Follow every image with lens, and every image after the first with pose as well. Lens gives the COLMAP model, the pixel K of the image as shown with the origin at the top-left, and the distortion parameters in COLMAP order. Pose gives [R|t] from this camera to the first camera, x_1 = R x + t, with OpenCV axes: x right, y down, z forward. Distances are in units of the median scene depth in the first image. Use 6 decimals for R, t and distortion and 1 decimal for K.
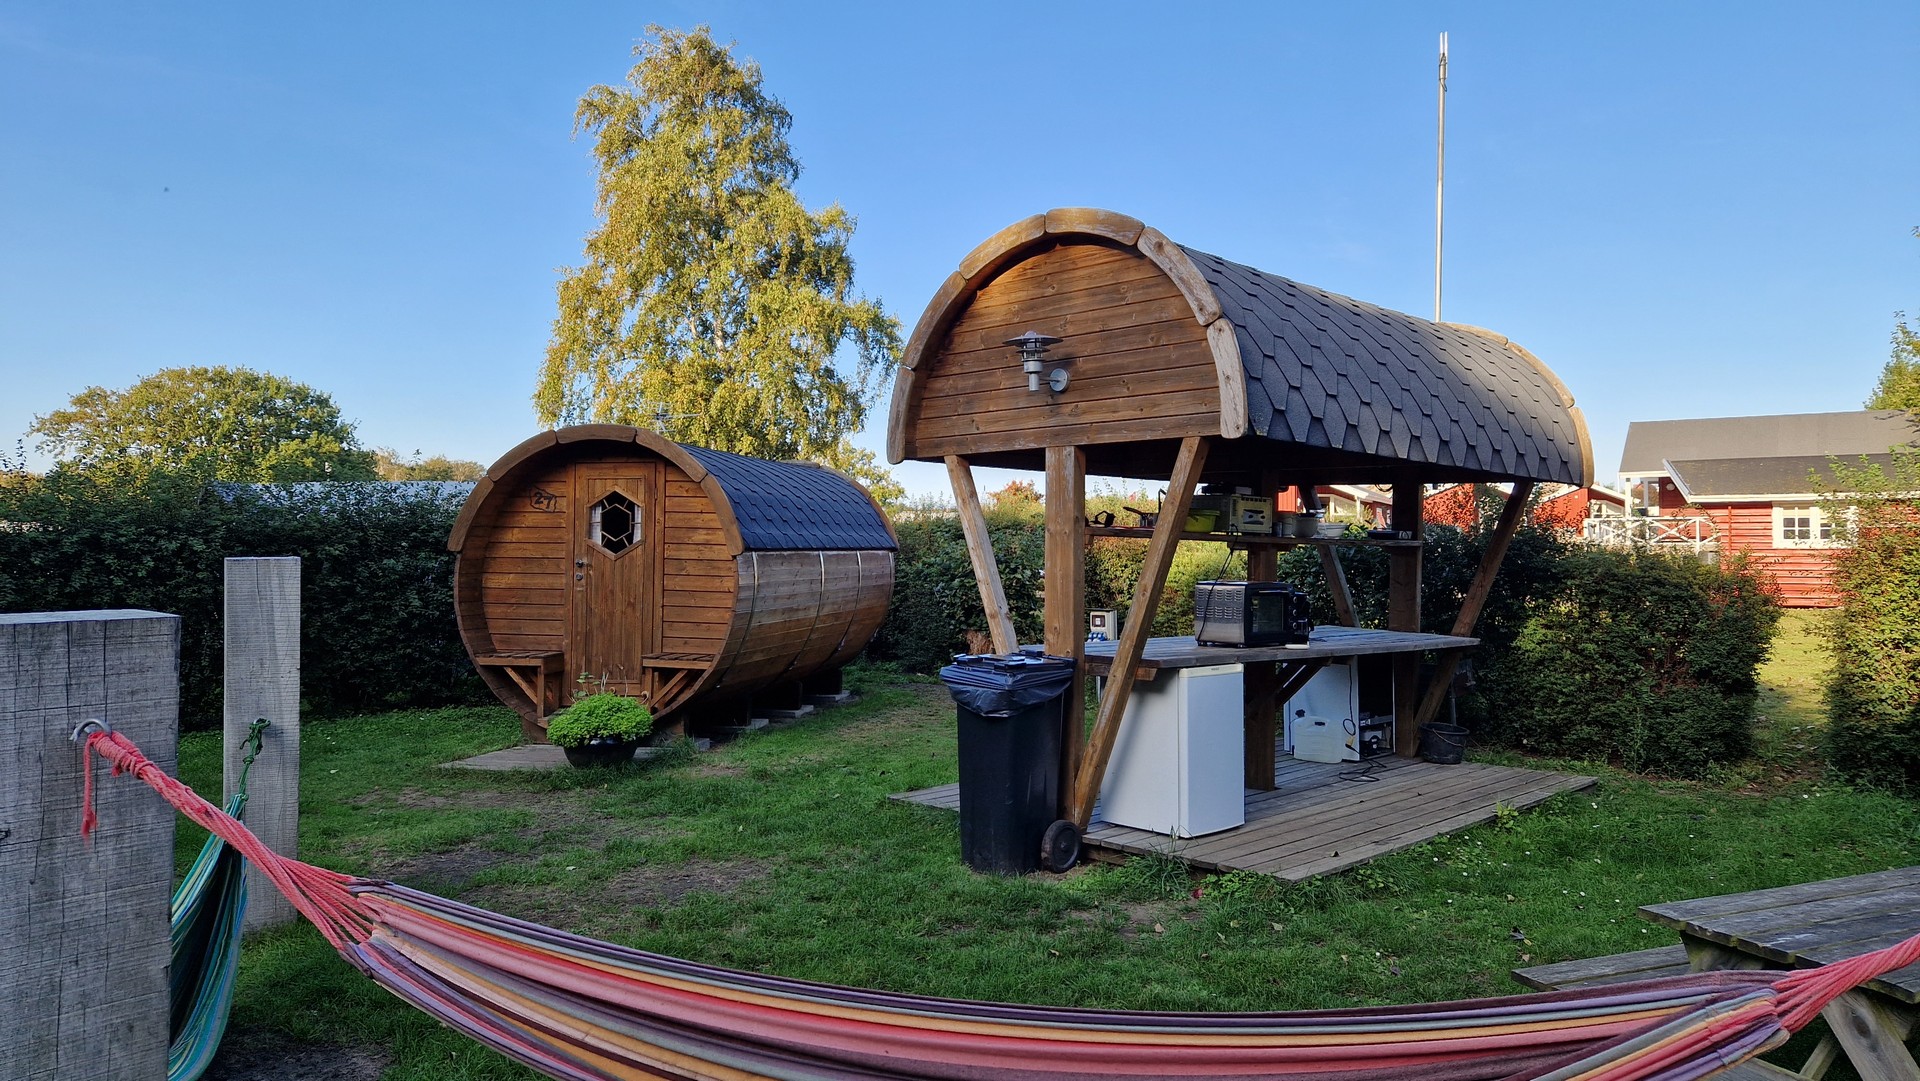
lens RADIAL K [[1278.2, 0, 965.7], [0, 1278.2, 515.4], [0, 0, 1]] dist [0.132388, -0.092169]
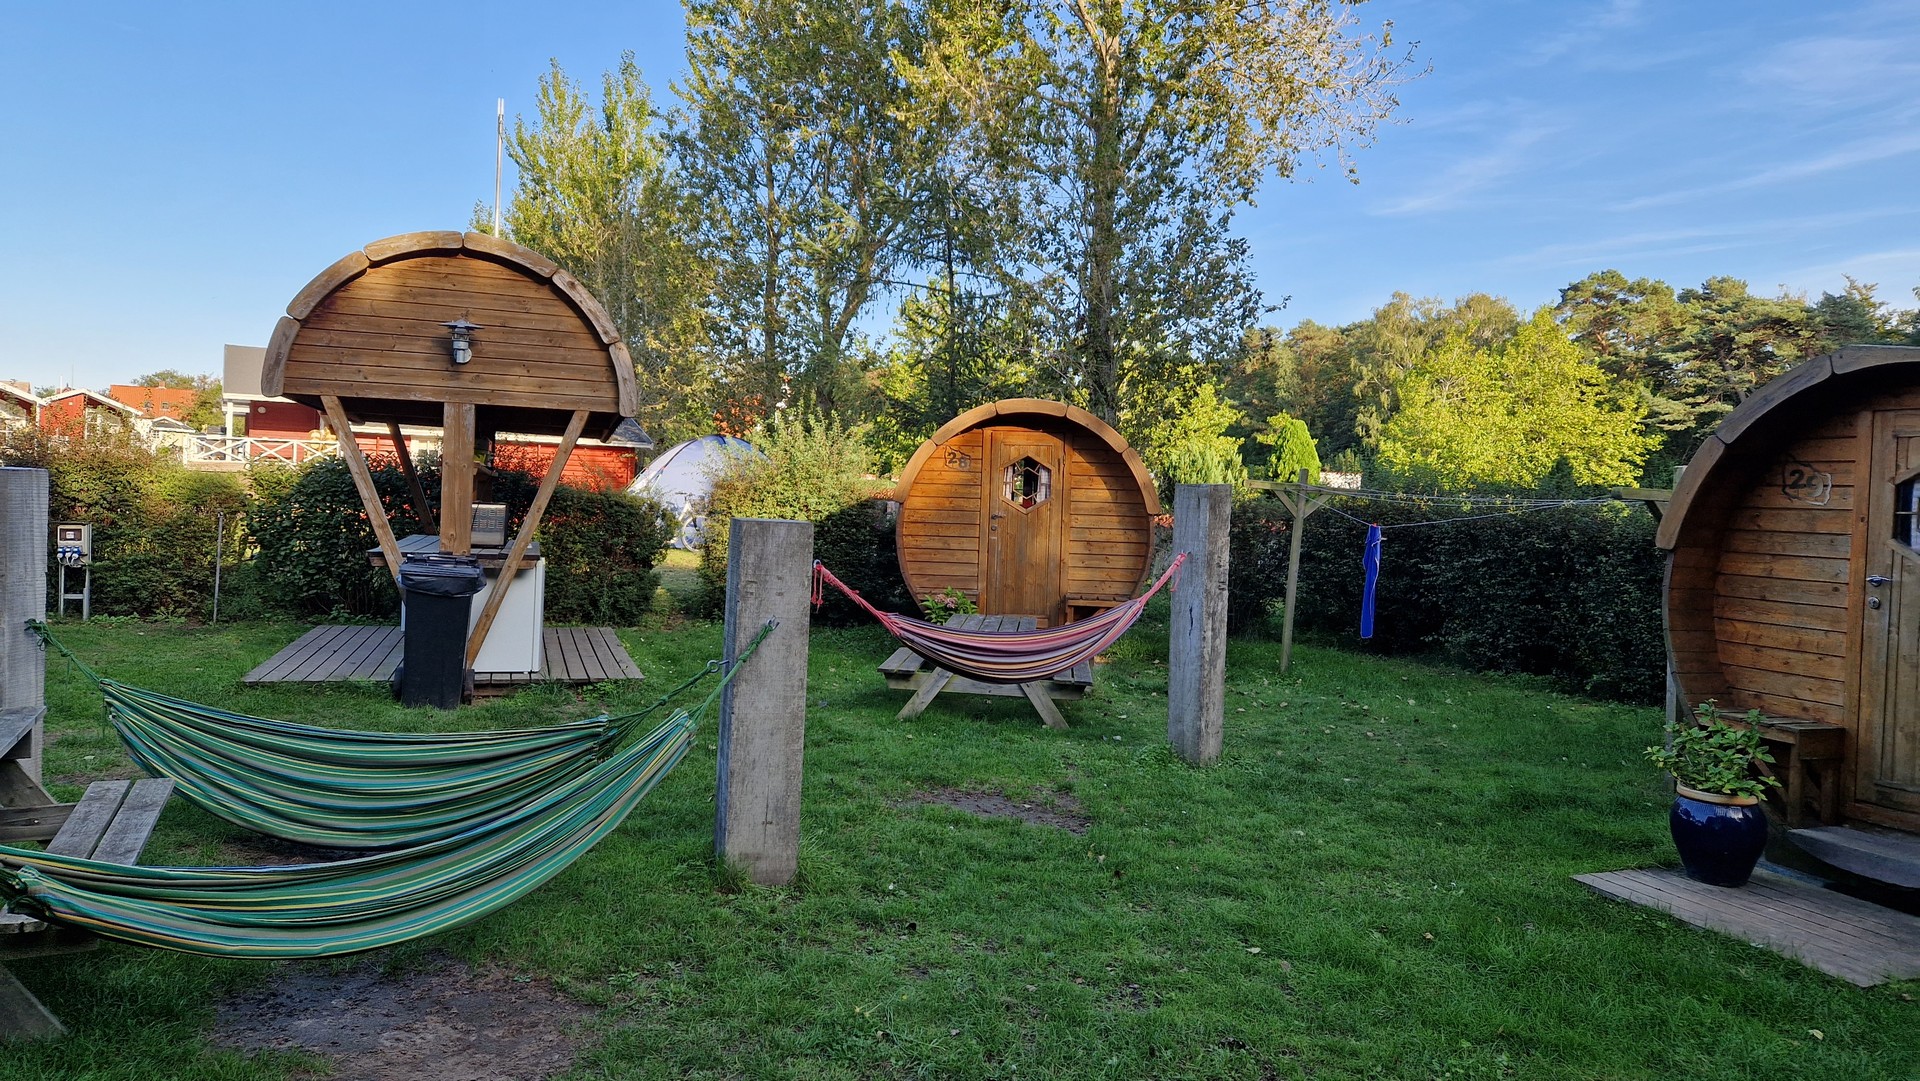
lens RADIAL K [[1278.2, 0, 965.7], [0, 1278.2, 515.4], [0, 0, 1]] dist [0.132388, -0.092169]
pose [[0.490264, 0.008029, 0.871537, -0.812424], [-0.062068, 0.997740, 0.025723, -0.002683], [-0.869361, -0.066705, 0.489655, -0.153954]]
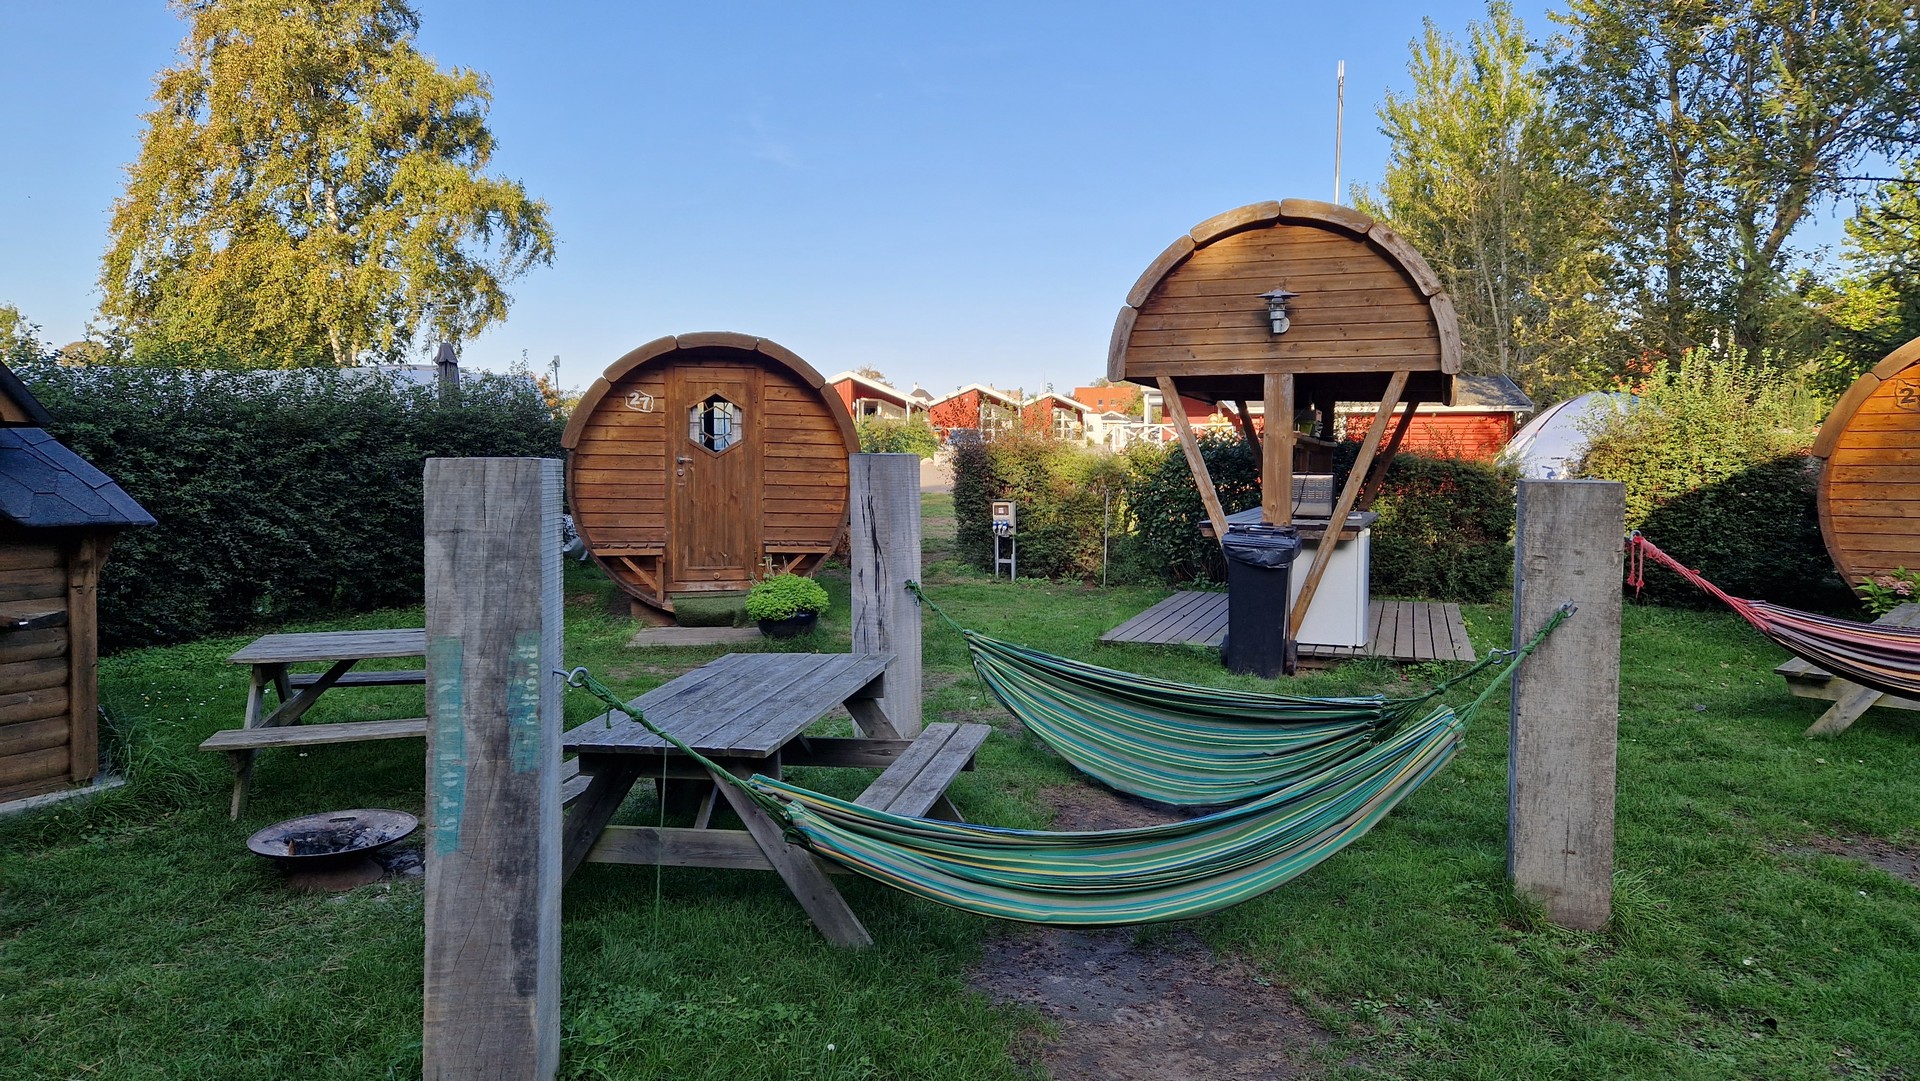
lens RADIAL K [[1305.2, 0, 989.3], [0, 1305.2, 522.3], [0, 0, 1]] dist [0.102299, -0.081315]
pose [[0.908028, -0.020231, 0.418421, -0.740139], [-0.013437, 0.996913, 0.077361, 0.000388], [-0.418695, -0.075869, 0.904952, -0.144814]]
